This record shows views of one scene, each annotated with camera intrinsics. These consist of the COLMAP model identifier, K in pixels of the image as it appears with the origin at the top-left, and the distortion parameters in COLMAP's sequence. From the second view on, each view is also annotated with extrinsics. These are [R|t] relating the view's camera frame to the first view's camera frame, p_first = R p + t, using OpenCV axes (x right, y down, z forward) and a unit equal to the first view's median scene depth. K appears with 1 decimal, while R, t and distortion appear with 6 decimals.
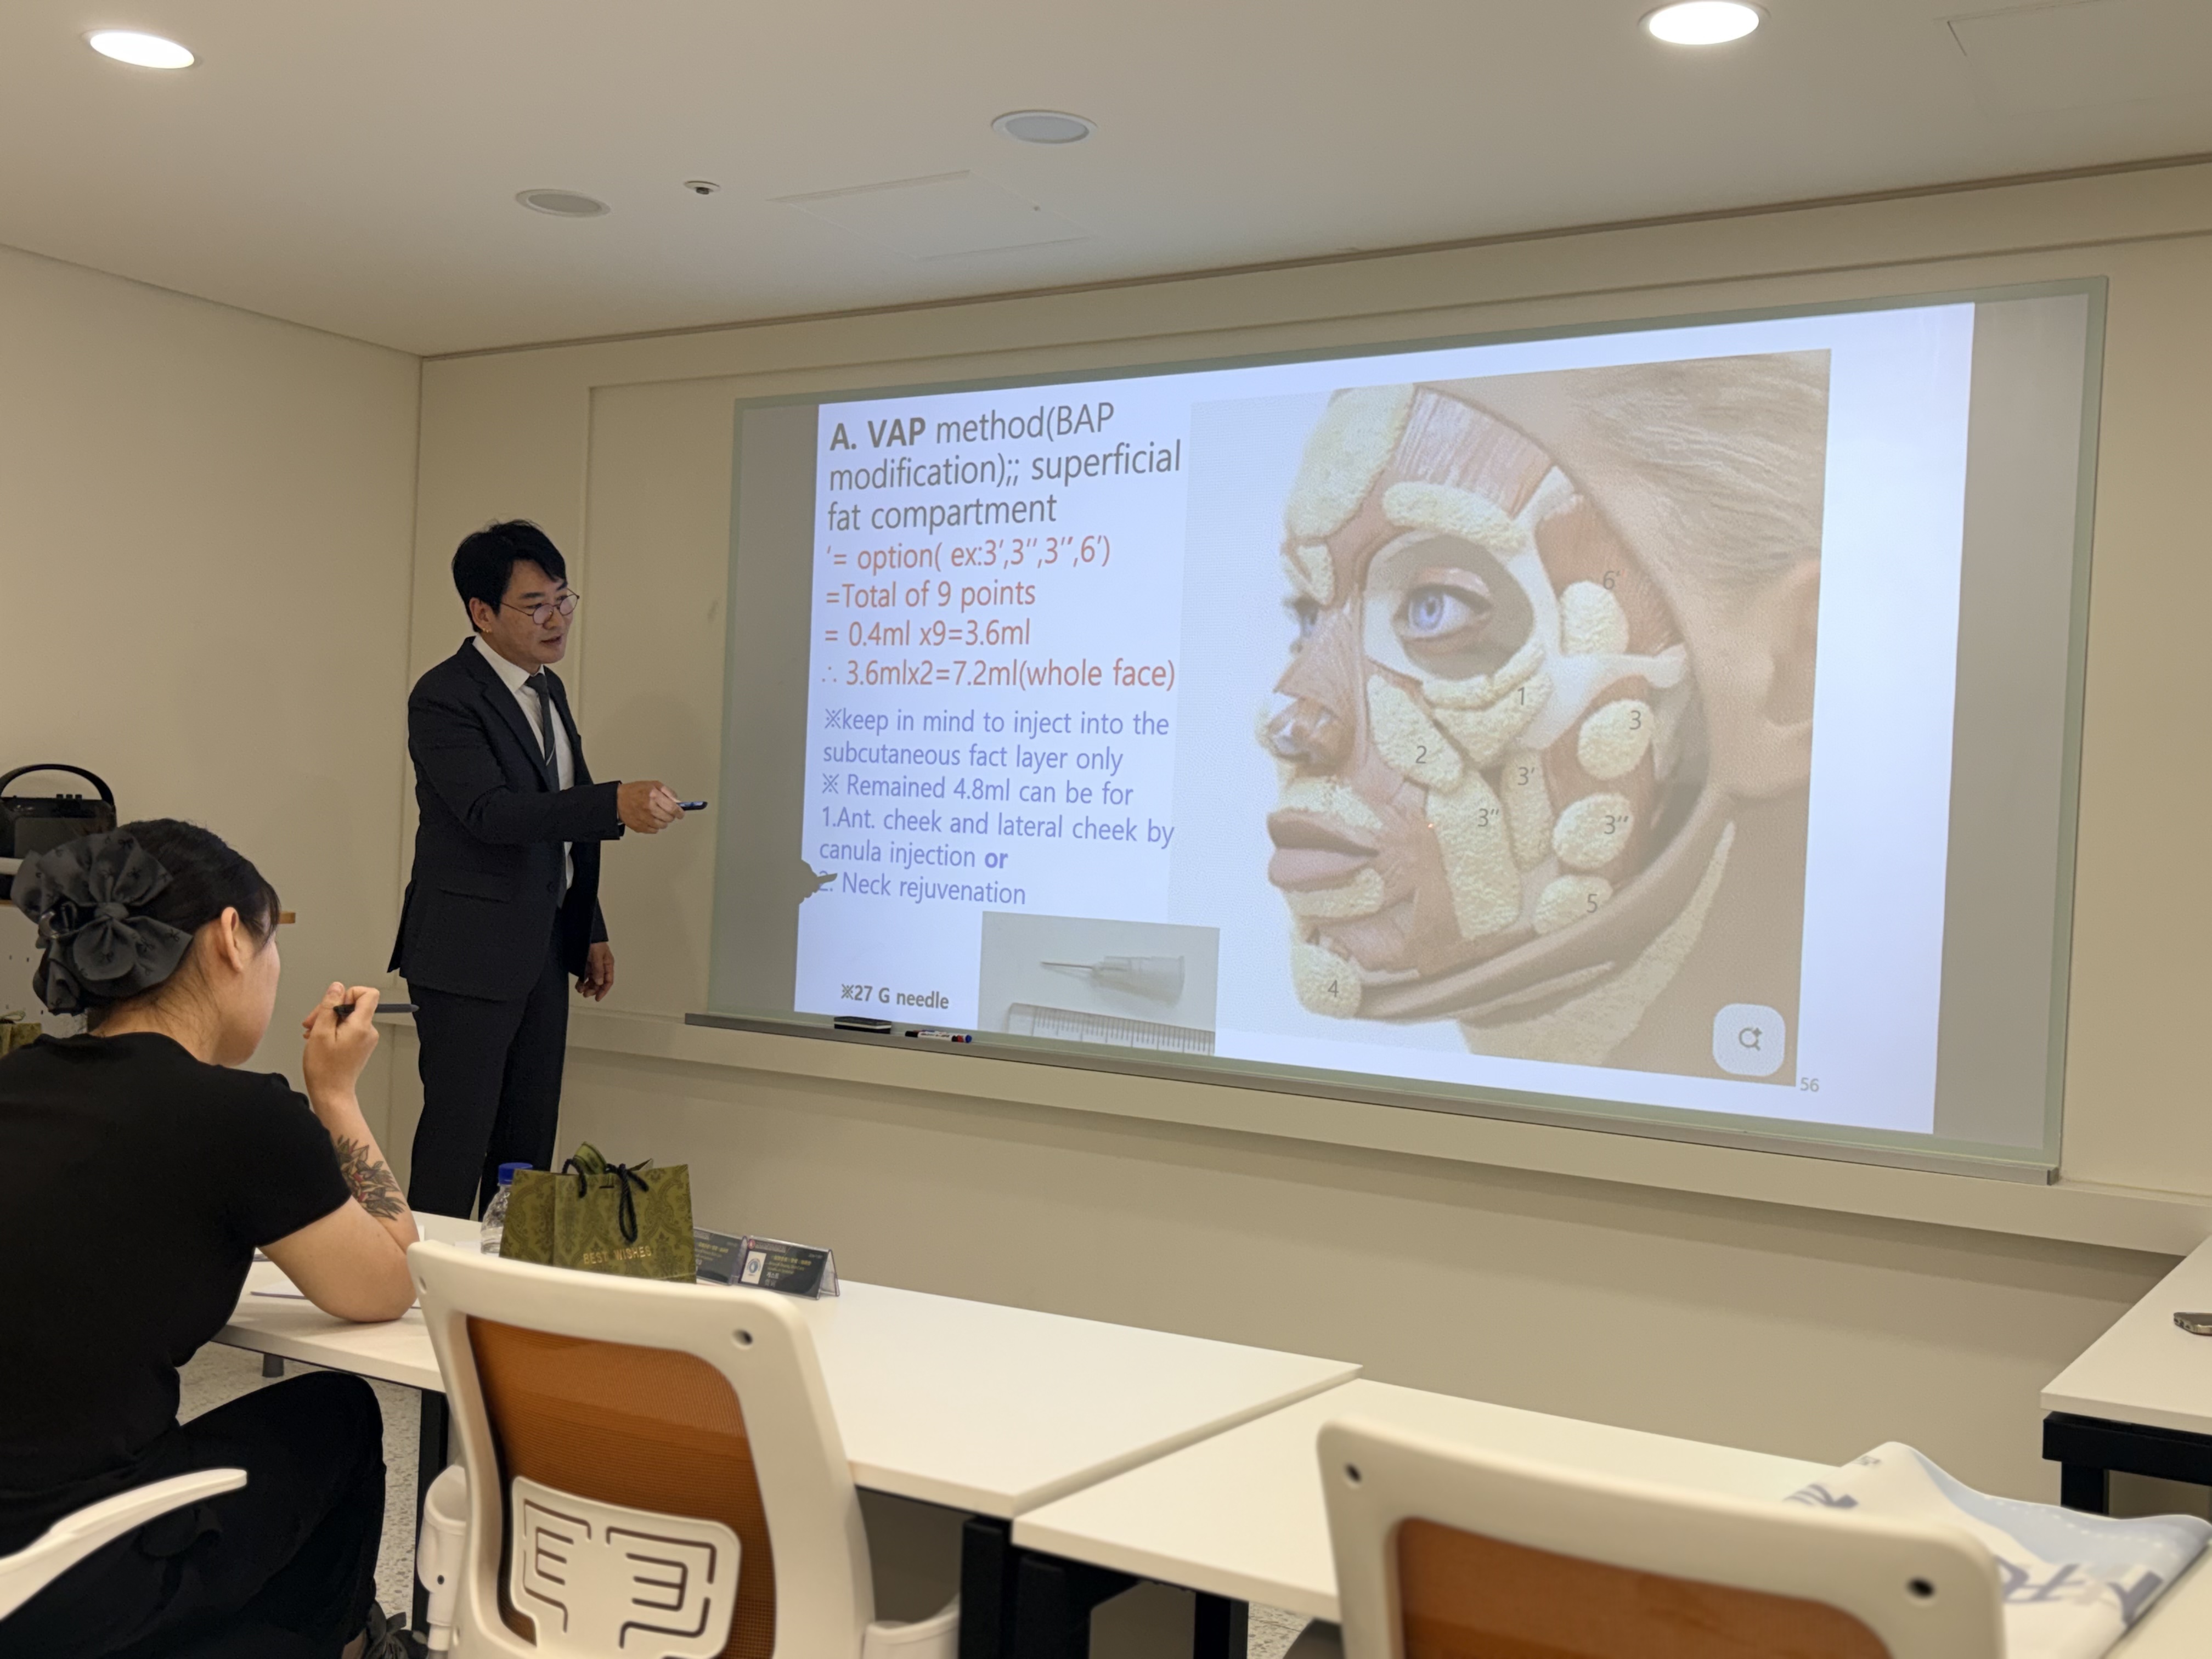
lens RADIAL K [[2181.3, 0, 1088.7], [0, 2181.3, 884.2], [0, 0, 1]] dist [0.043157, -0.030877]
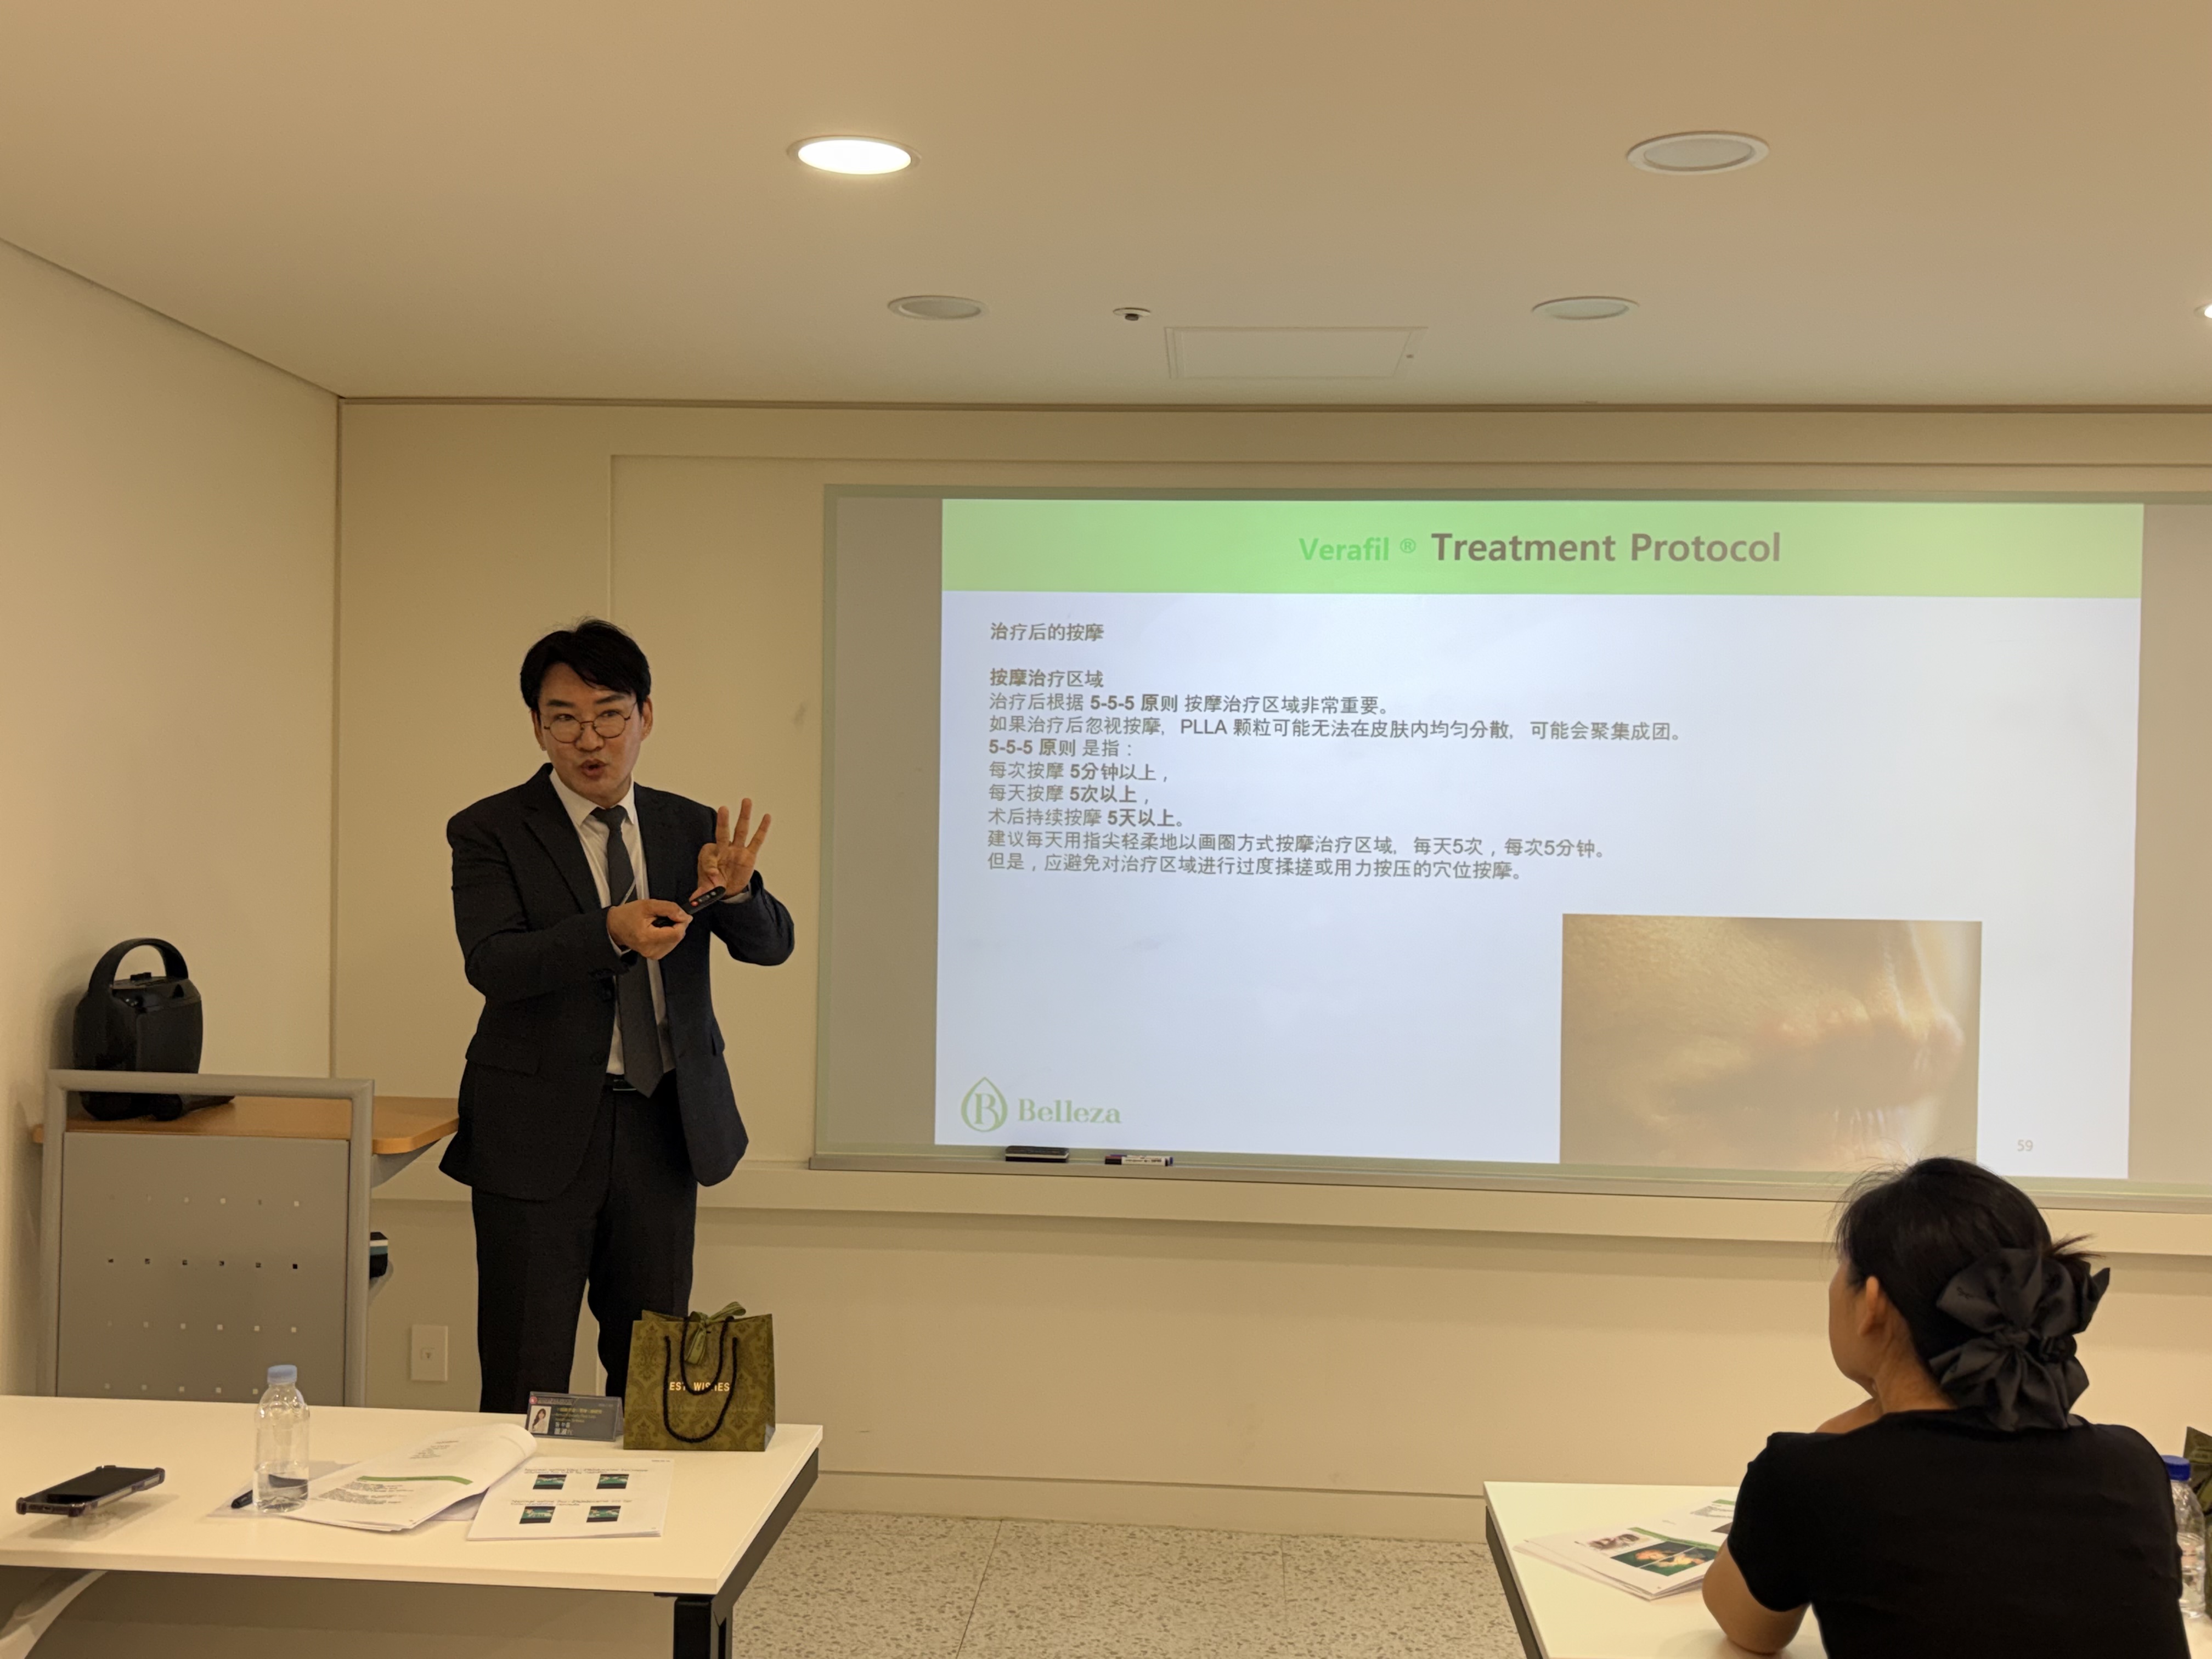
lens RADIAL K [[2181.4, 0, 1106.0], [0, 2181.4, 829.5], [0, 0, 1]] dist [0.119541, -0.226021]
pose [[0.874268, -0.037222, 0.484014, -0.721671], [0.035734, 0.999286, 0.012303, -0.119116], [-0.484126, 0.006539, 0.874974, 0.197296]]
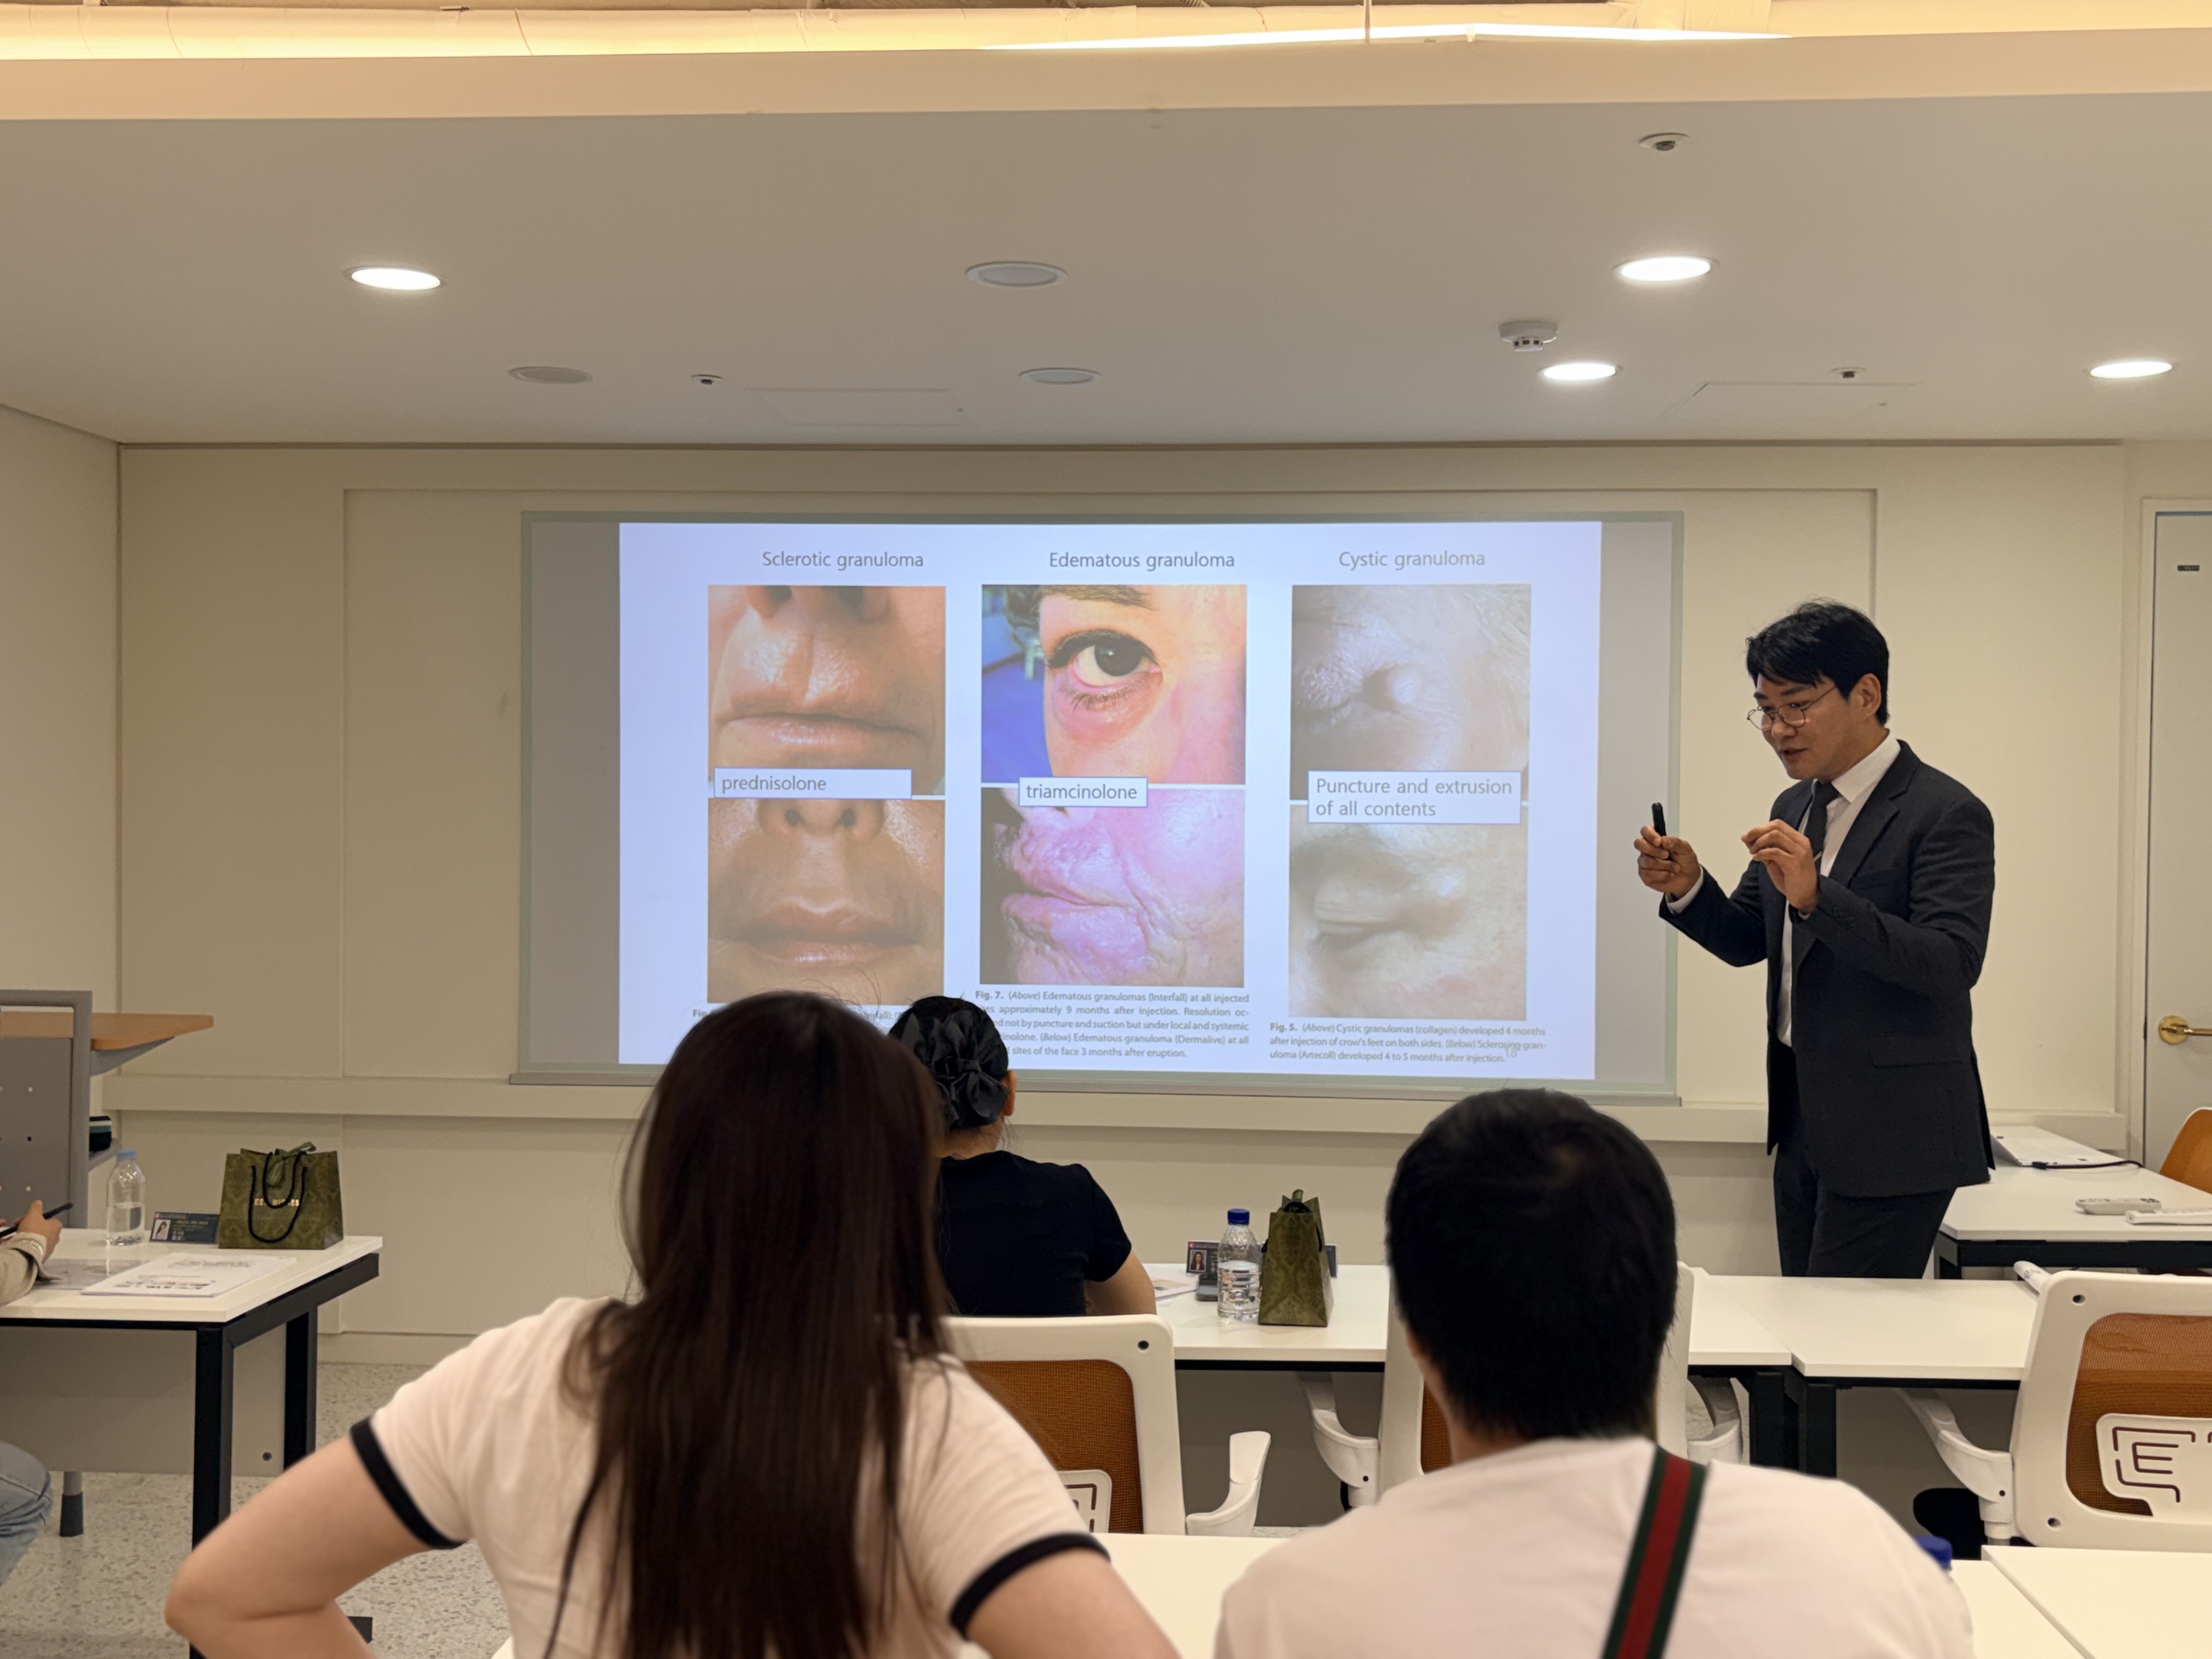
lens RADIAL K [[2170.5, 0, 1066.1], [0, 2170.5, 823.1], [0, 0, 1]] dist [0.140704, -0.324933]
pose [[0.881193, -0.042992, 0.470798, -0.631969], [0.043447, 0.999007, 0.009907, -0.091171], [-0.470756, 0.011725, 0.882185, -0.140787]]
